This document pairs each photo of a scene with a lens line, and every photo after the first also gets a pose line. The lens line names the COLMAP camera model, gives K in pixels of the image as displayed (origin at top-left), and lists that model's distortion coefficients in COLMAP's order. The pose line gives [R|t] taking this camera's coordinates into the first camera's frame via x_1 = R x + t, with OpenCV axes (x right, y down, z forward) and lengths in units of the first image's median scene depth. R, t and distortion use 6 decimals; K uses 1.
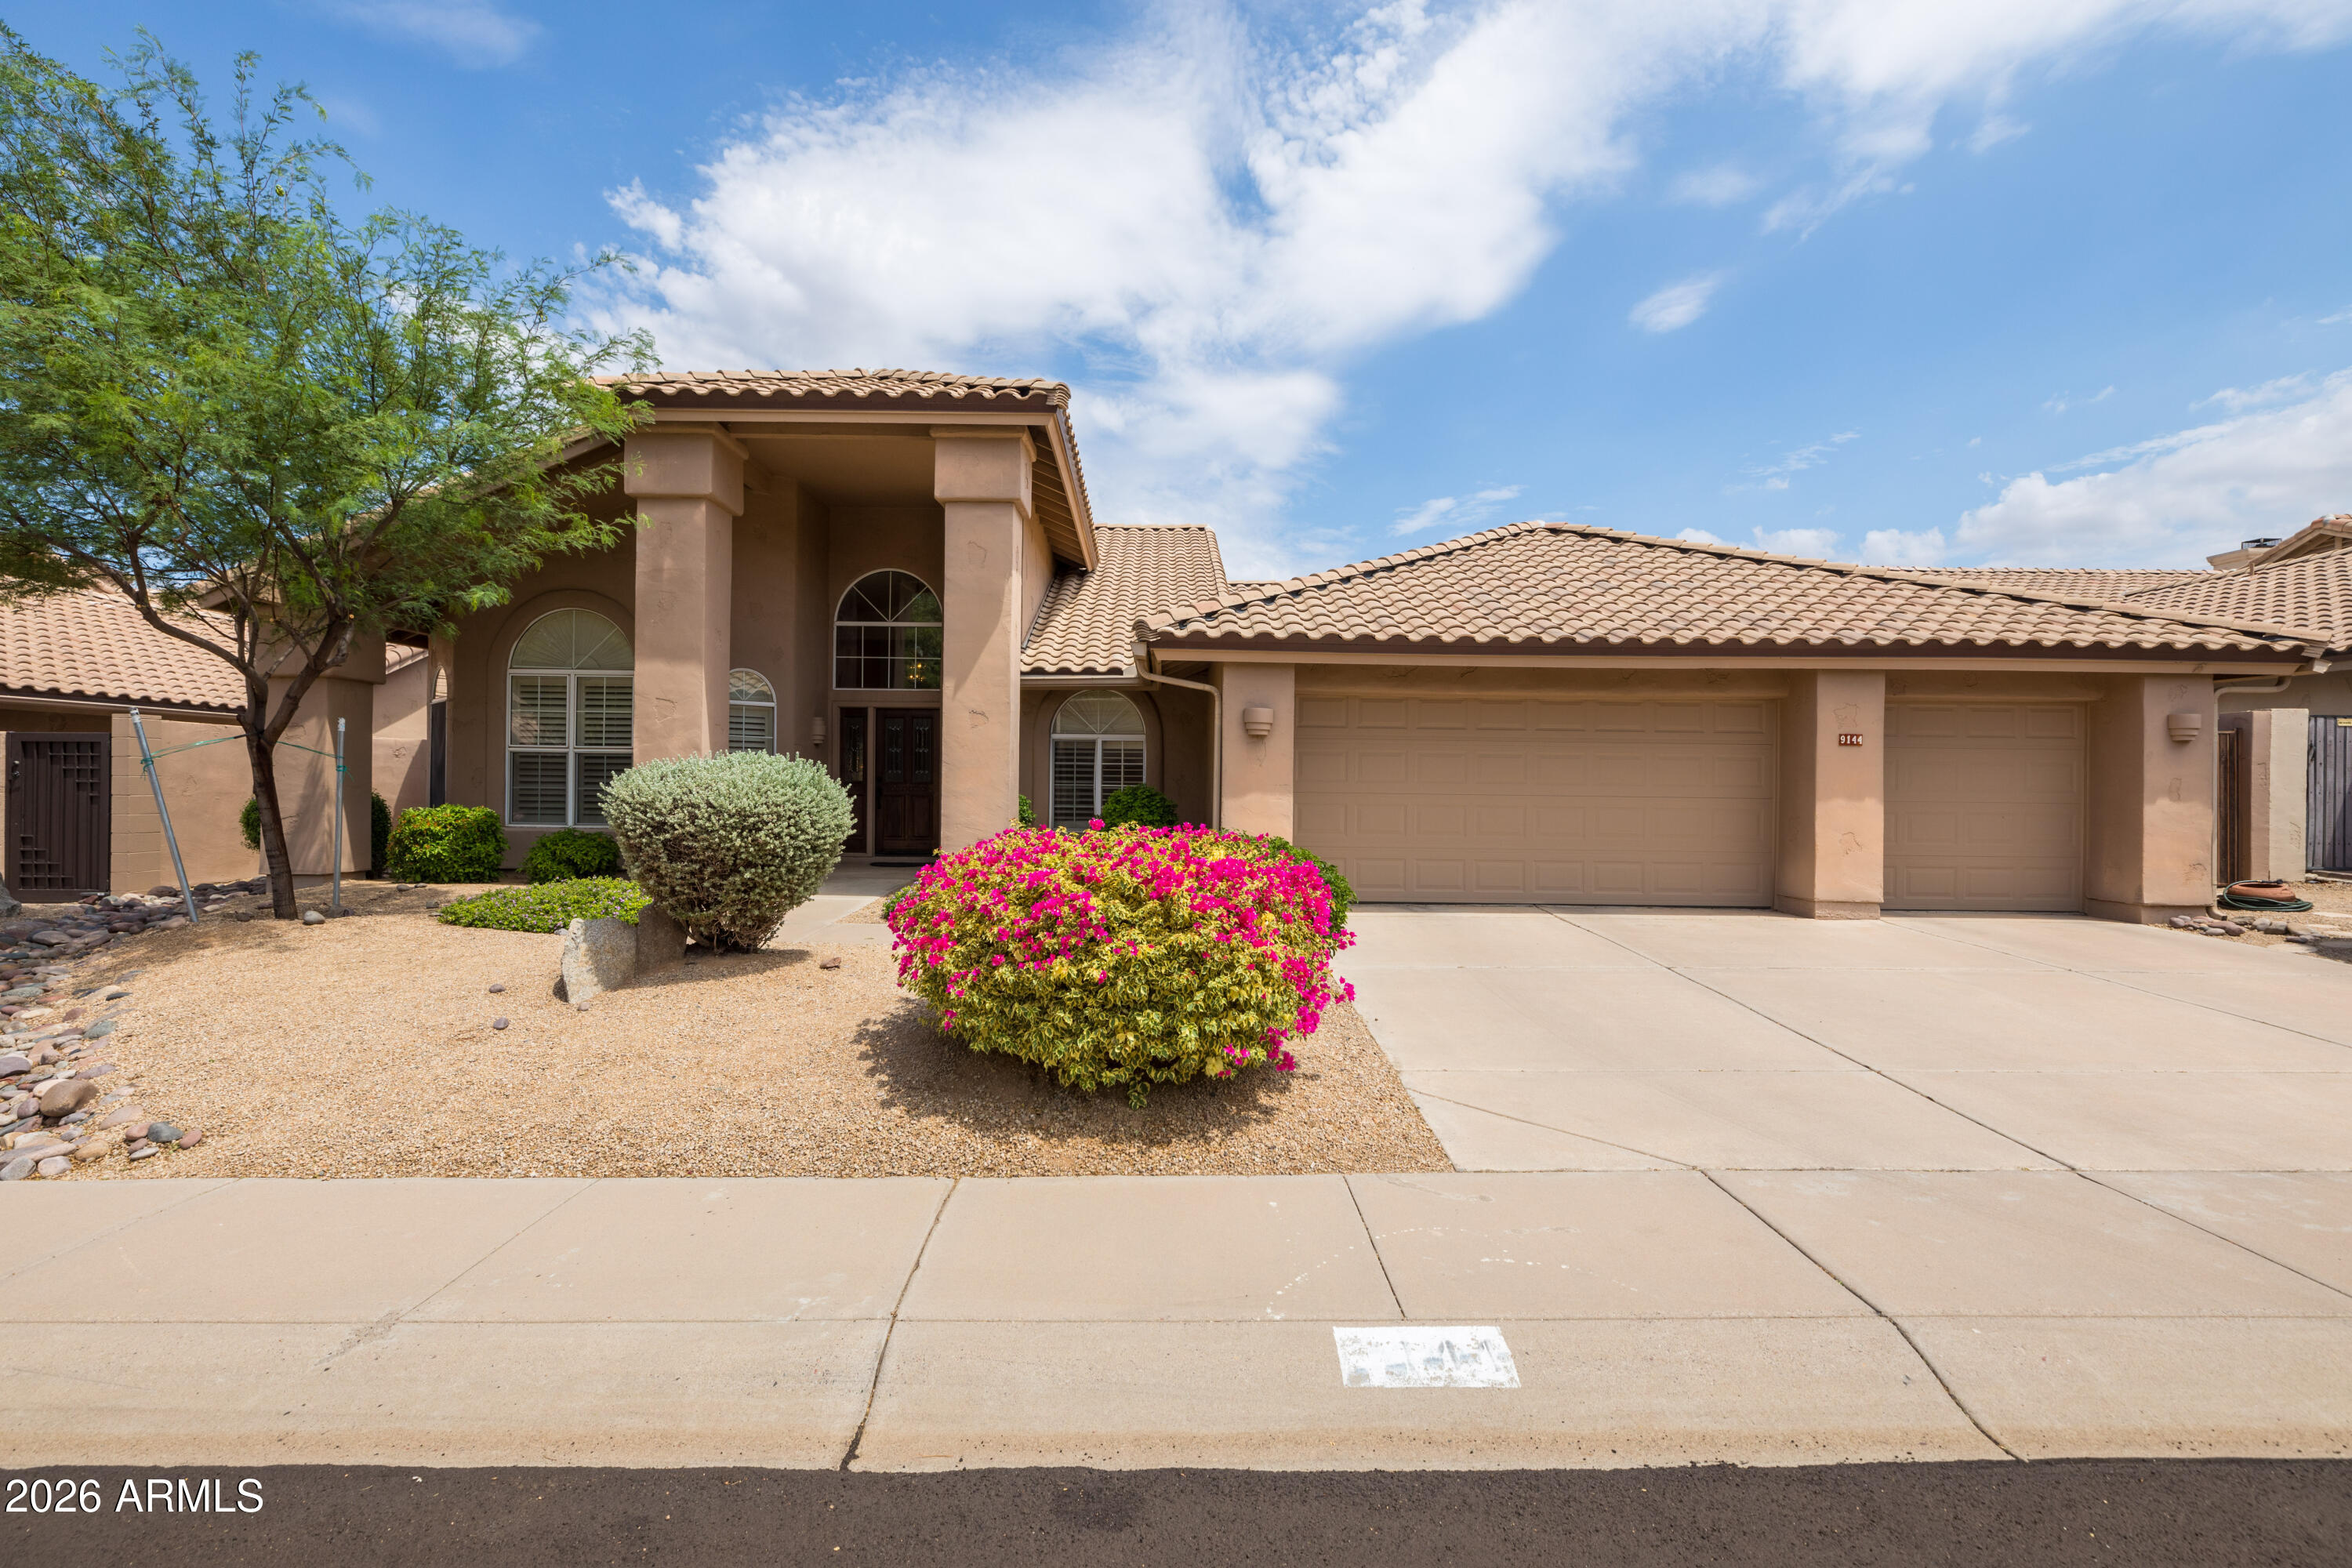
lens RADIAL K [[1109.9, 0, 1176.0], [0, 1109.9, 784.0], [0, 0, 1]] dist [0.000360, -0.000026]
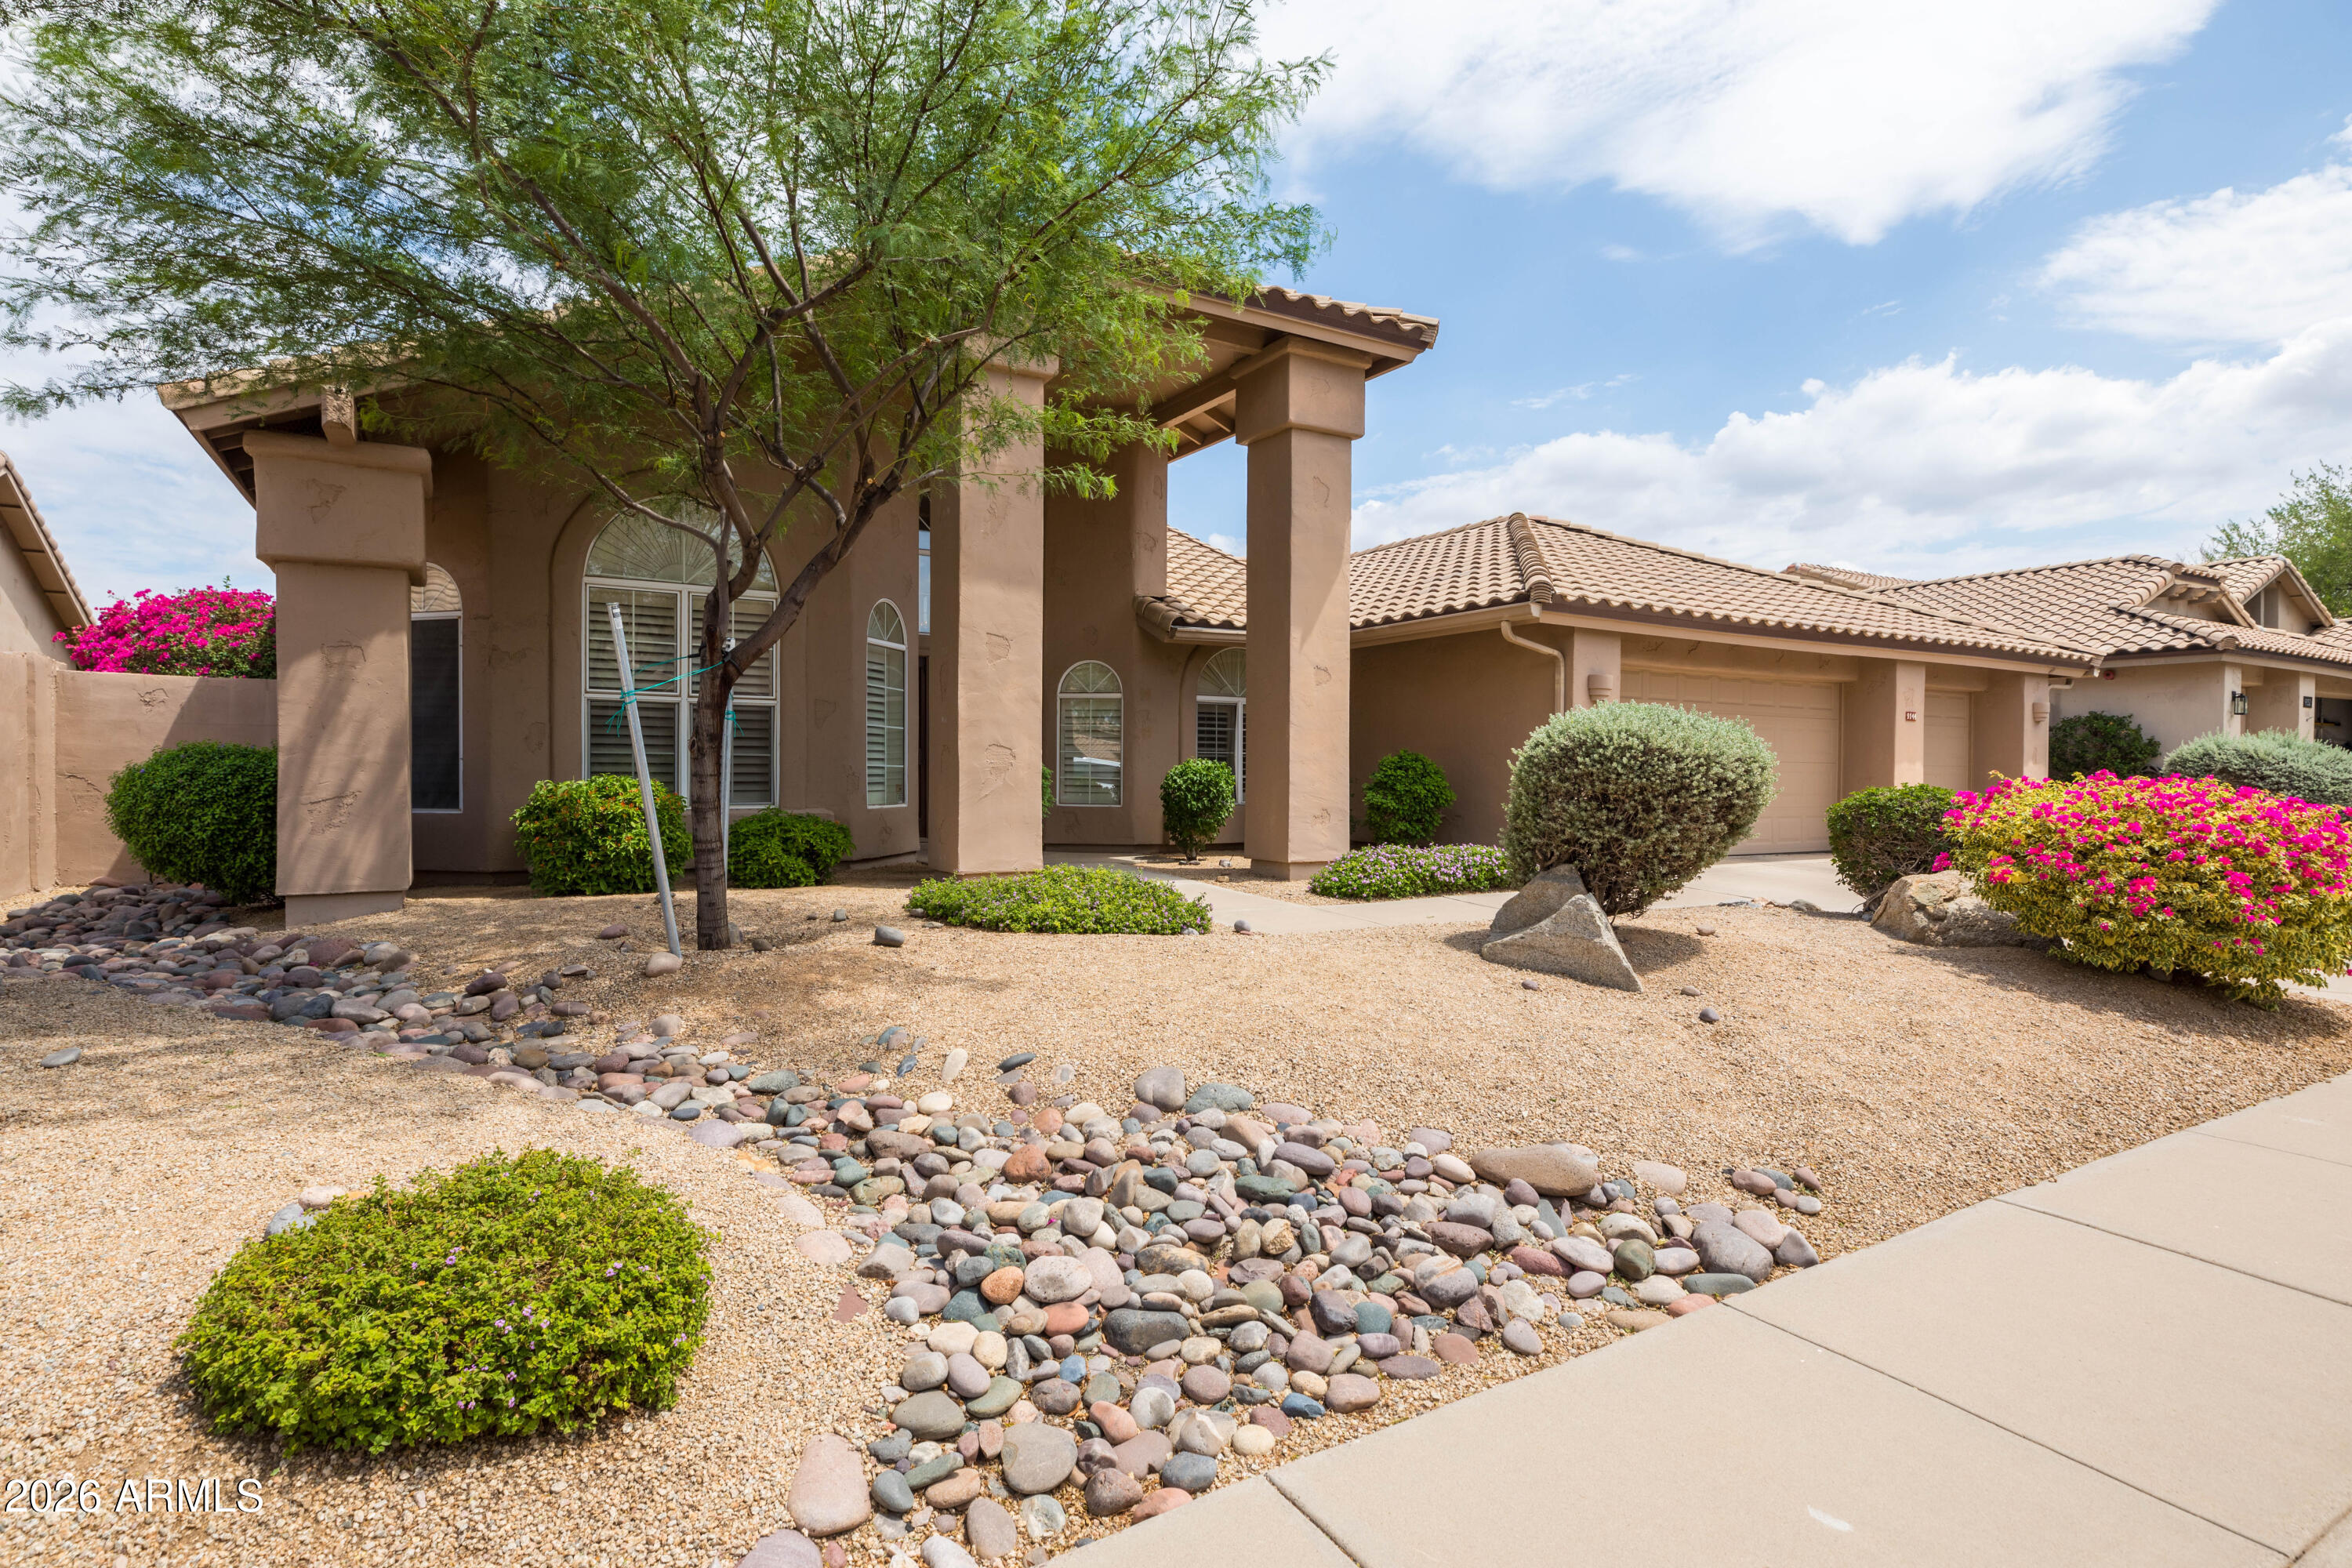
lens RADIAL K [[1177.2, 0, 1176.0], [0, 1177.2, 784.0], [0, 0, 1]] dist [-0.001401, -0.000062]
pose [[0.867418, -0.010495, 0.497470, -0.612692], [0.002594, 0.999859, 0.016570, 0.010945], [-0.497574, -0.013083, 0.867323, 0.185199]]
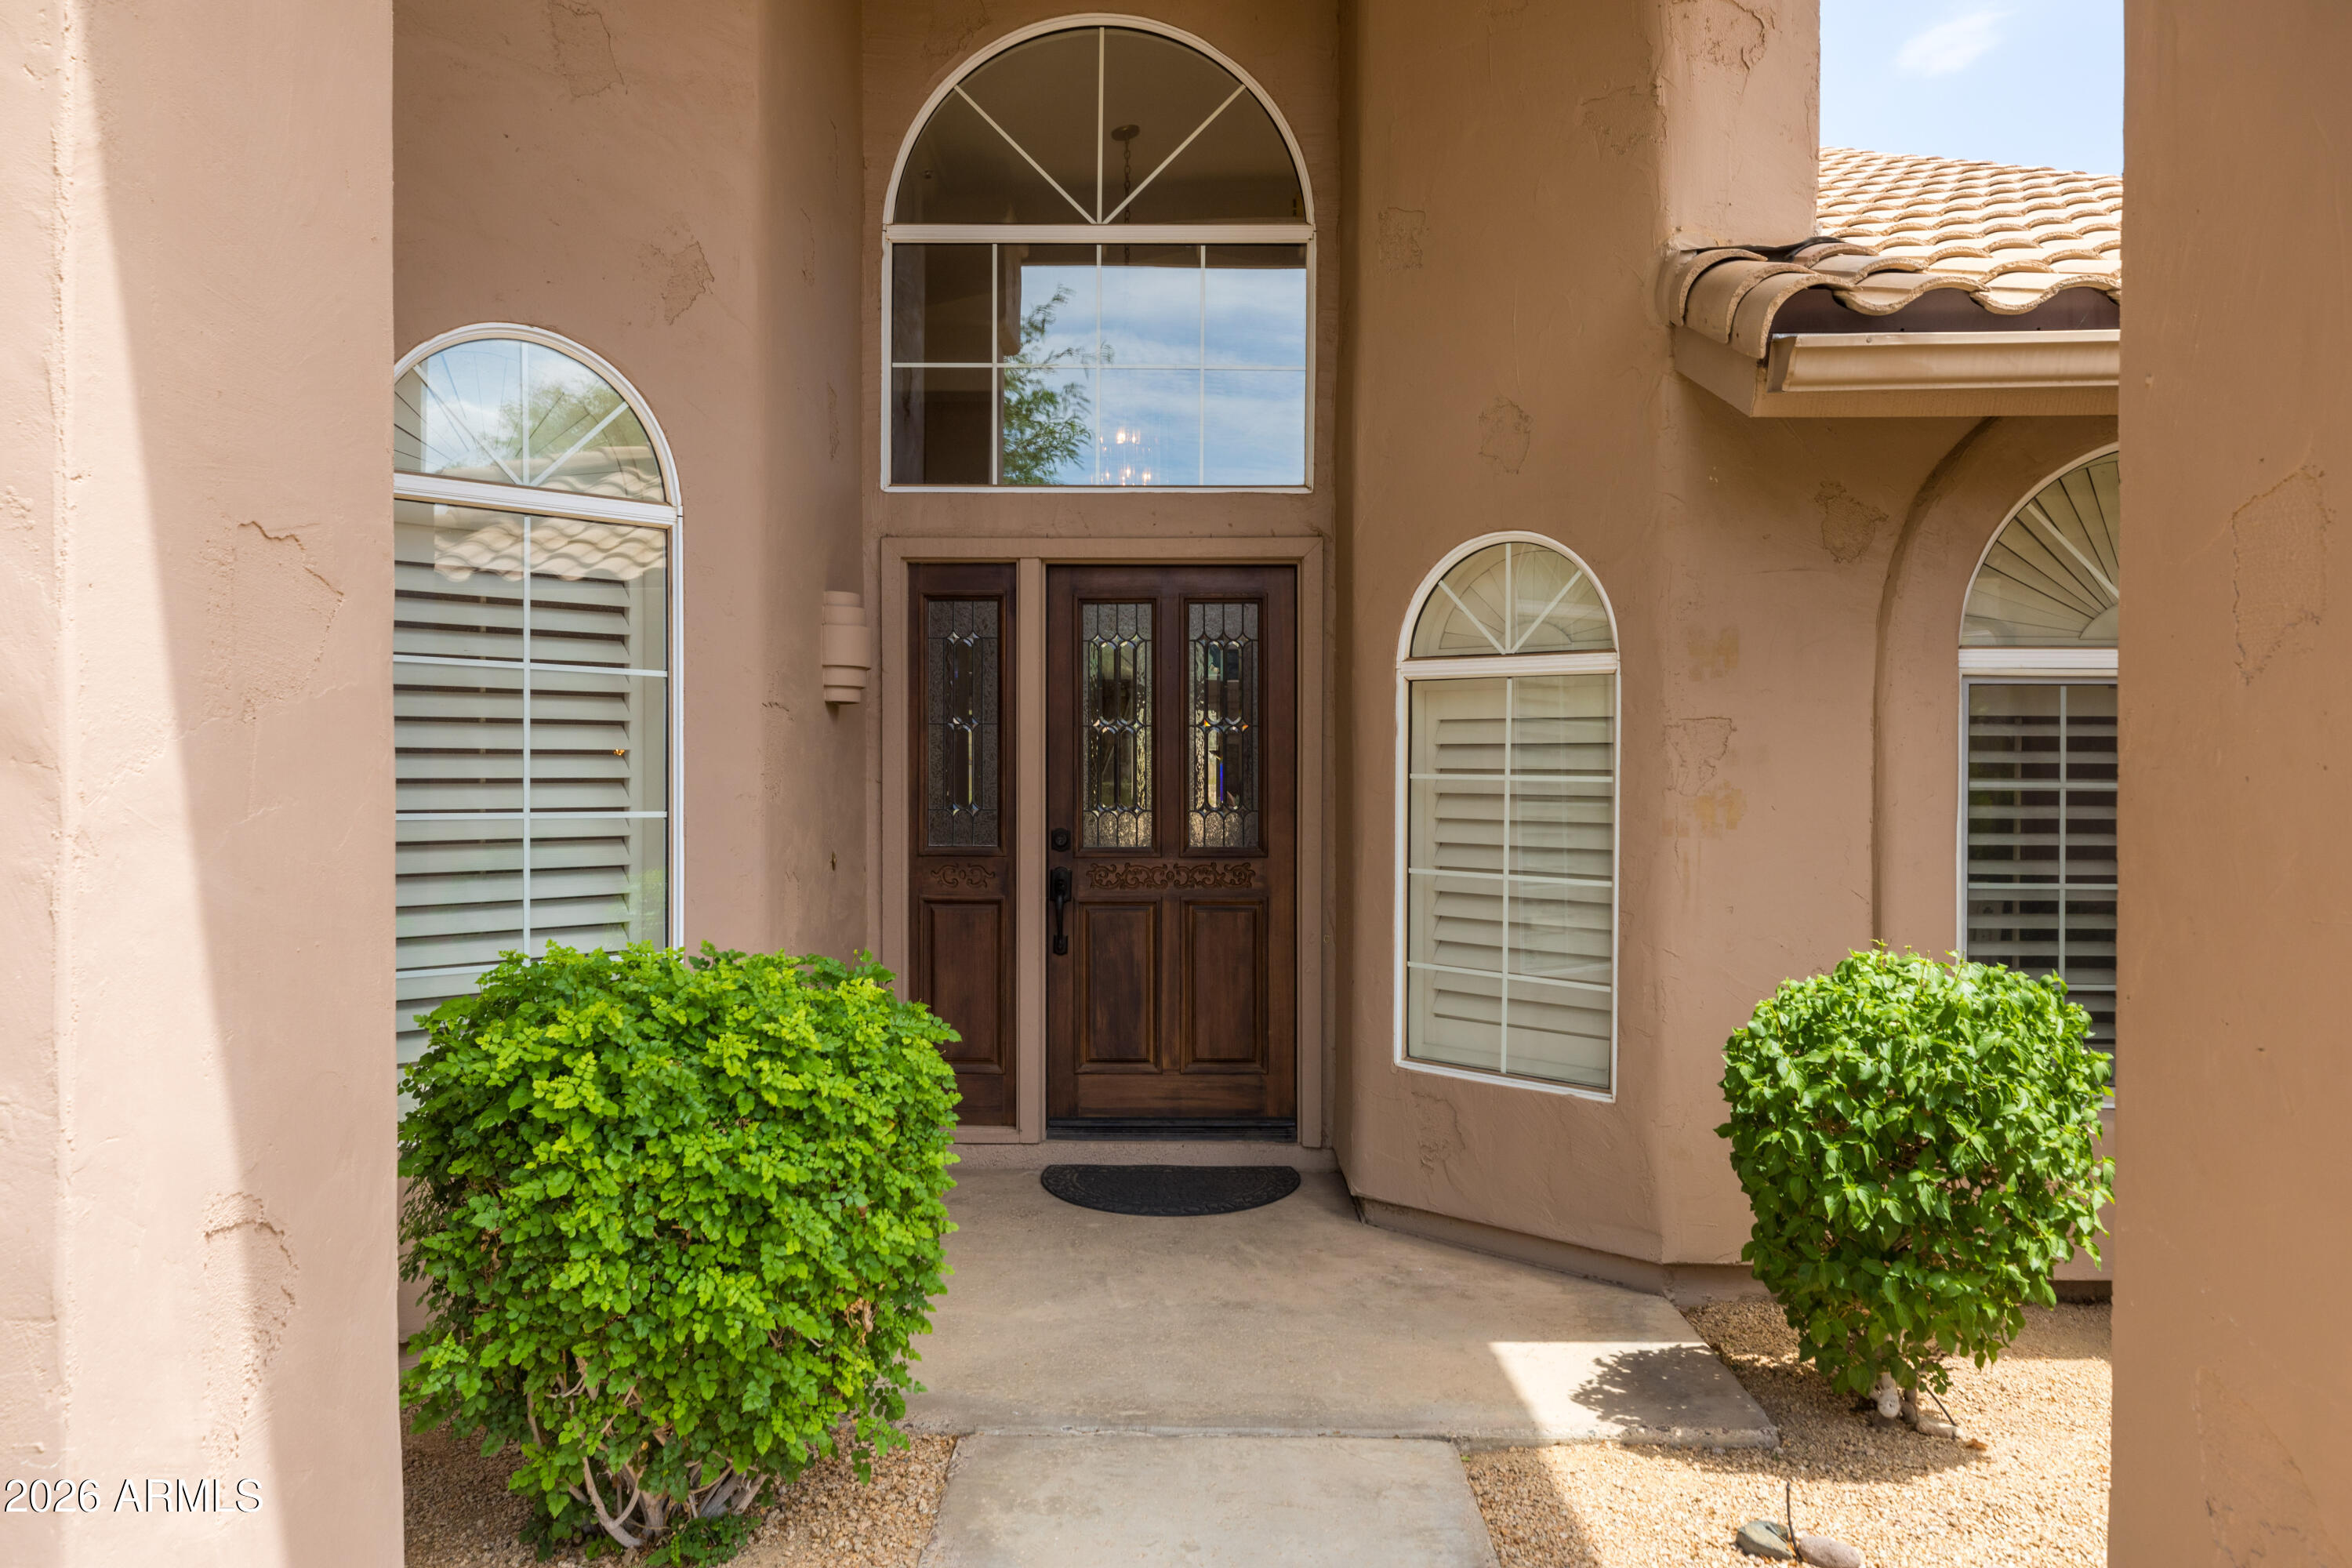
lens RADIAL K [[1667.4, 0, 1131.1], [0, 1667.4, 776.4], [0, 0, 1]] dist [0.002861, 0.001170]
pose [[0.998762, -0.002398, -0.049691, -0.259600], [0.002846, 0.999956, 0.008954, -0.024737], [0.049668, -0.009084, 0.998724, 0.687869]]
